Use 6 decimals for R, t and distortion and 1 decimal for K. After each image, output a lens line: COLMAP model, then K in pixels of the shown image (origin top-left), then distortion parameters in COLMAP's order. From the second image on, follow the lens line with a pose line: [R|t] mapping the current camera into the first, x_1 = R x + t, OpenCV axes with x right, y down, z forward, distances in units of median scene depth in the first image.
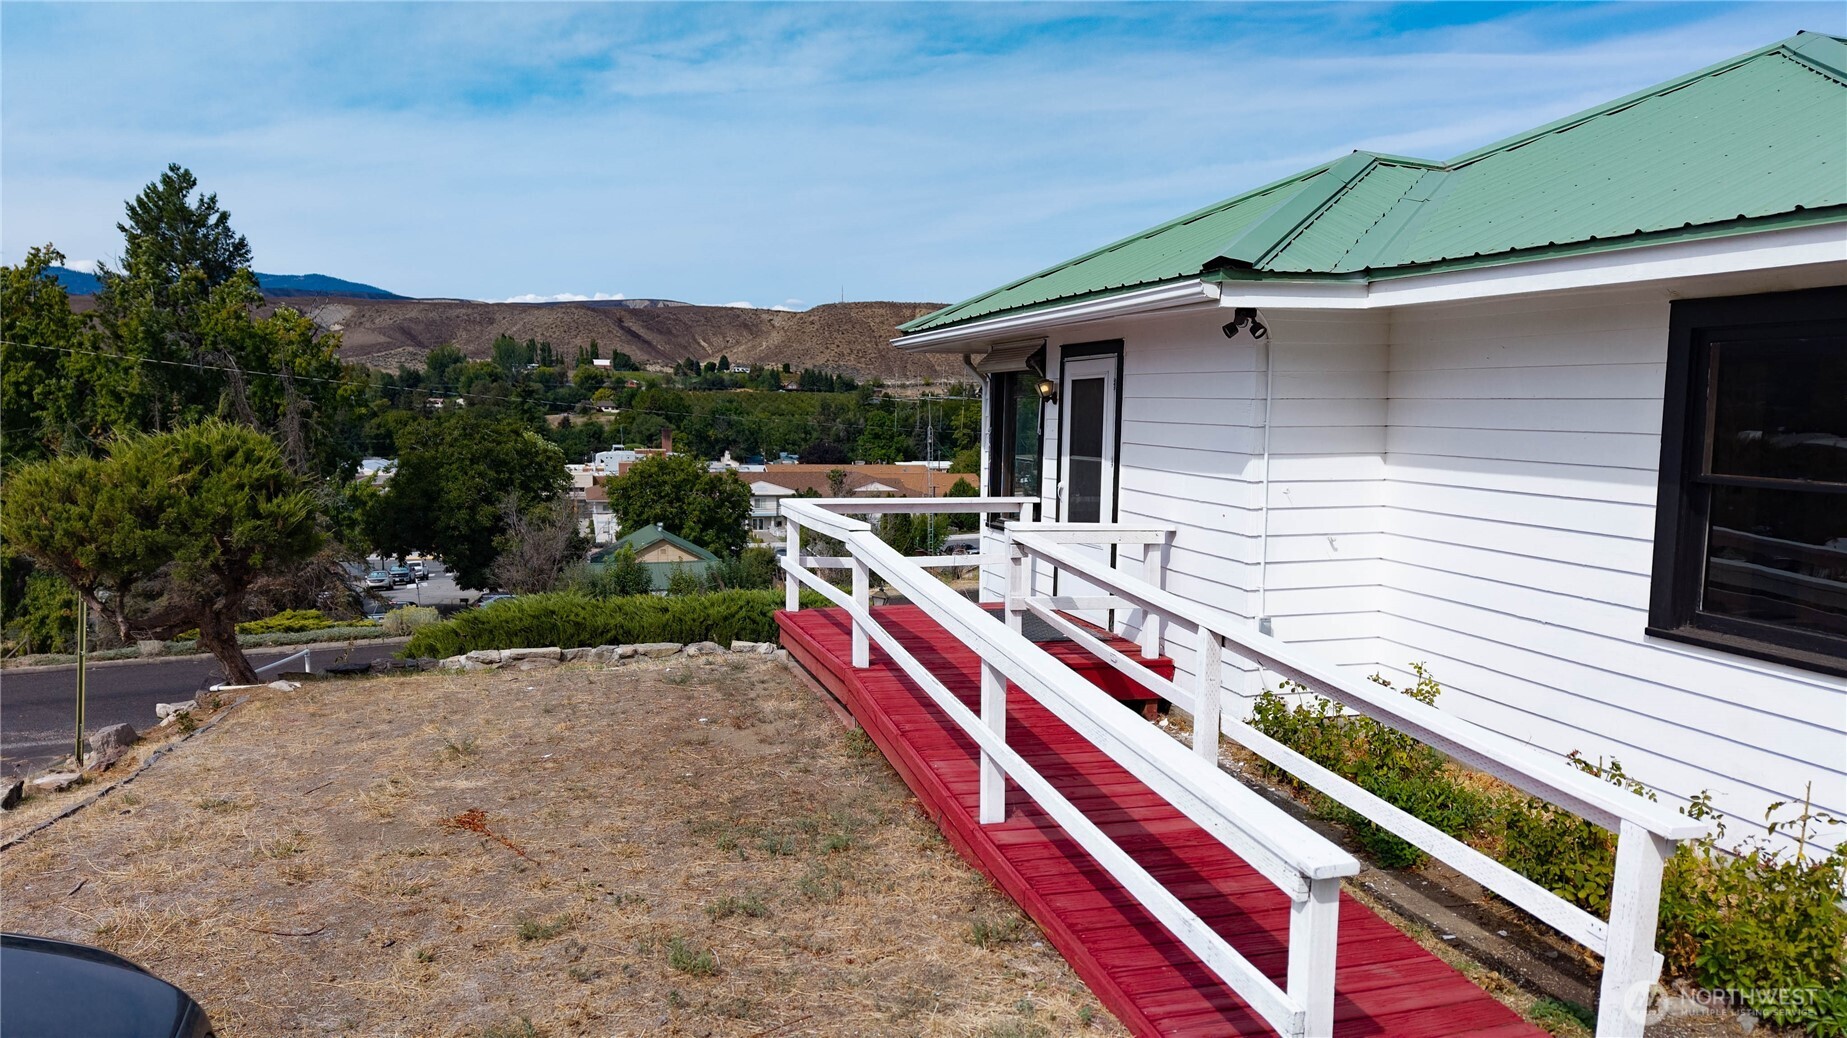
lens RADIAL K [[1227.9, 0, 926.3], [0, 1227.9, 540.9], [0, 0, 1]] dist [0.032406, -0.032768]
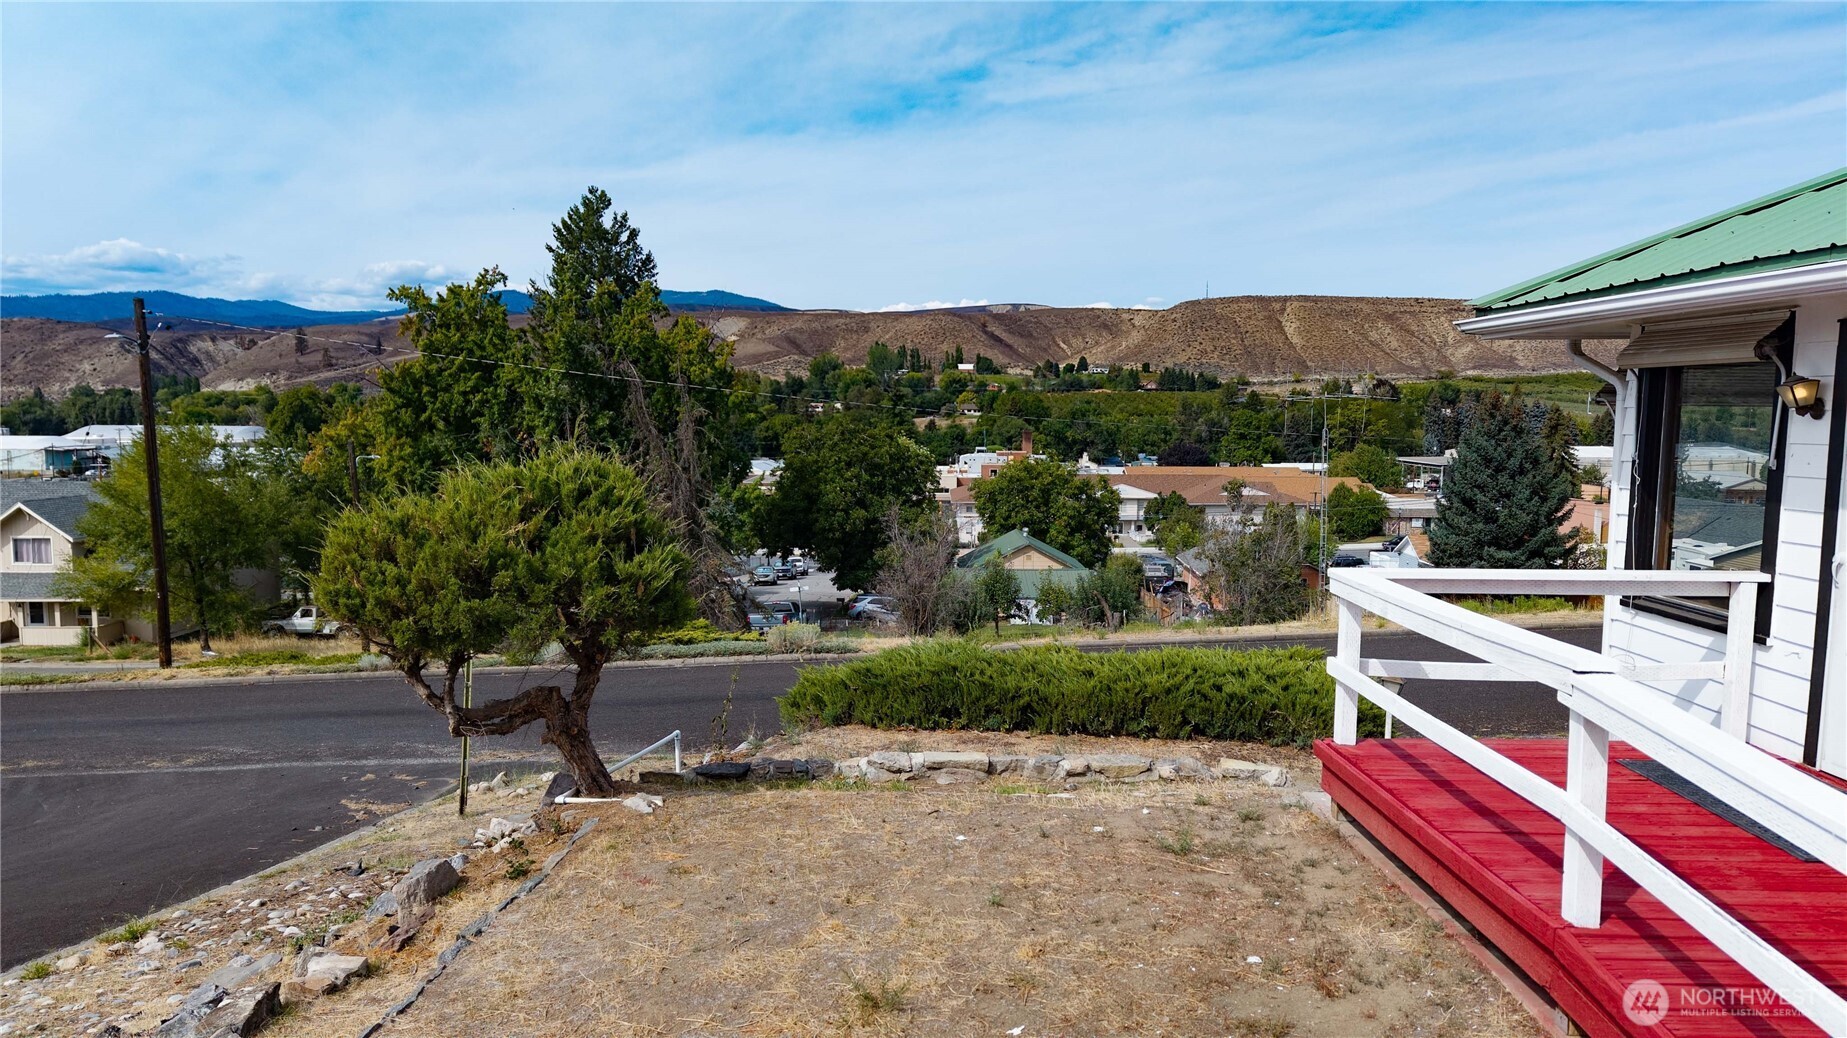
lens RADIAL K [[1227.9, 0, 916.1], [0, 1227.9, 521.0], [0, 0, 1]] dist [0.032406, -0.032768]
pose [[0.956695, 0.021503, -0.290296, -0.131896], [-0.026285, 0.999575, -0.012585, -0.042032], [0.289902, 0.019670, 0.956854, 0.294450]]
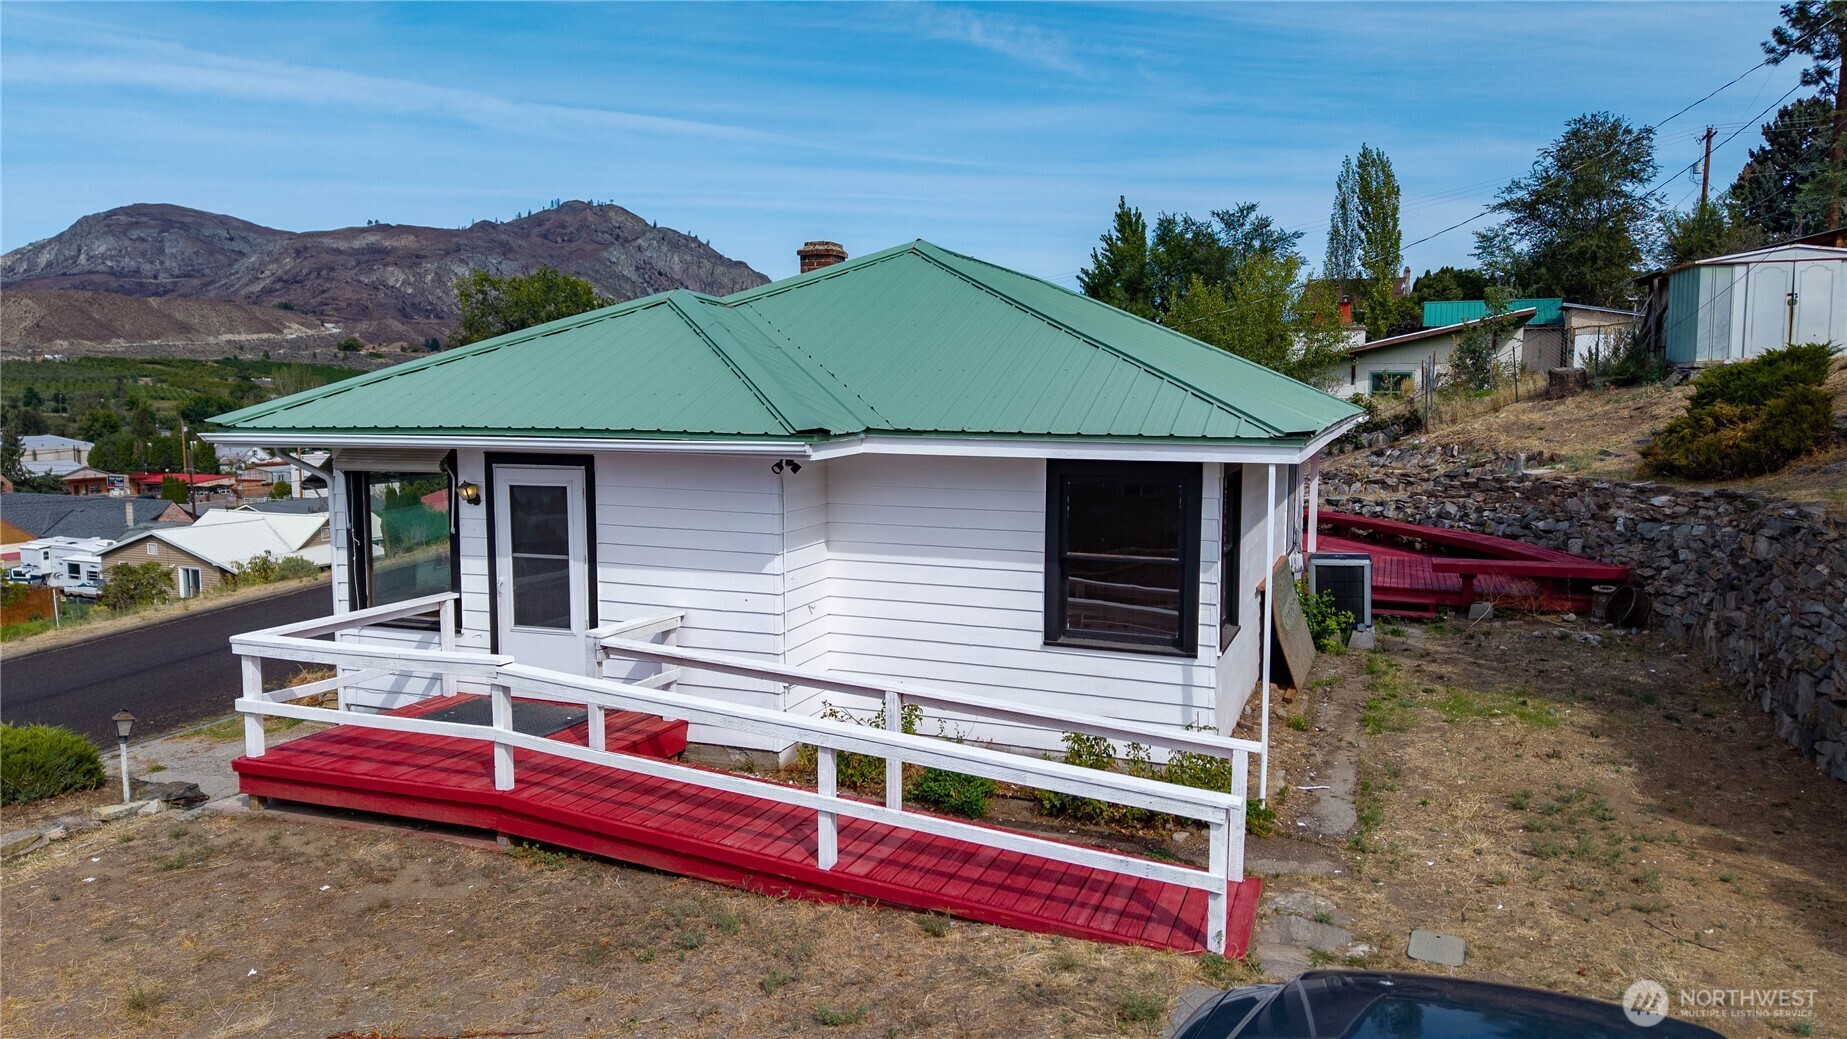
lens RADIAL K [[1227.9, 0, 917.7], [0, 1227.9, 520.3], [0, 0, 1]] dist [0.032406, -0.032768]
pose [[0.622831, -0.089063, 0.777271, -0.476989], [0.090523, 0.995030, 0.041478, -0.104919], [-0.777102, 0.044527, 0.627797, 0.024179]]
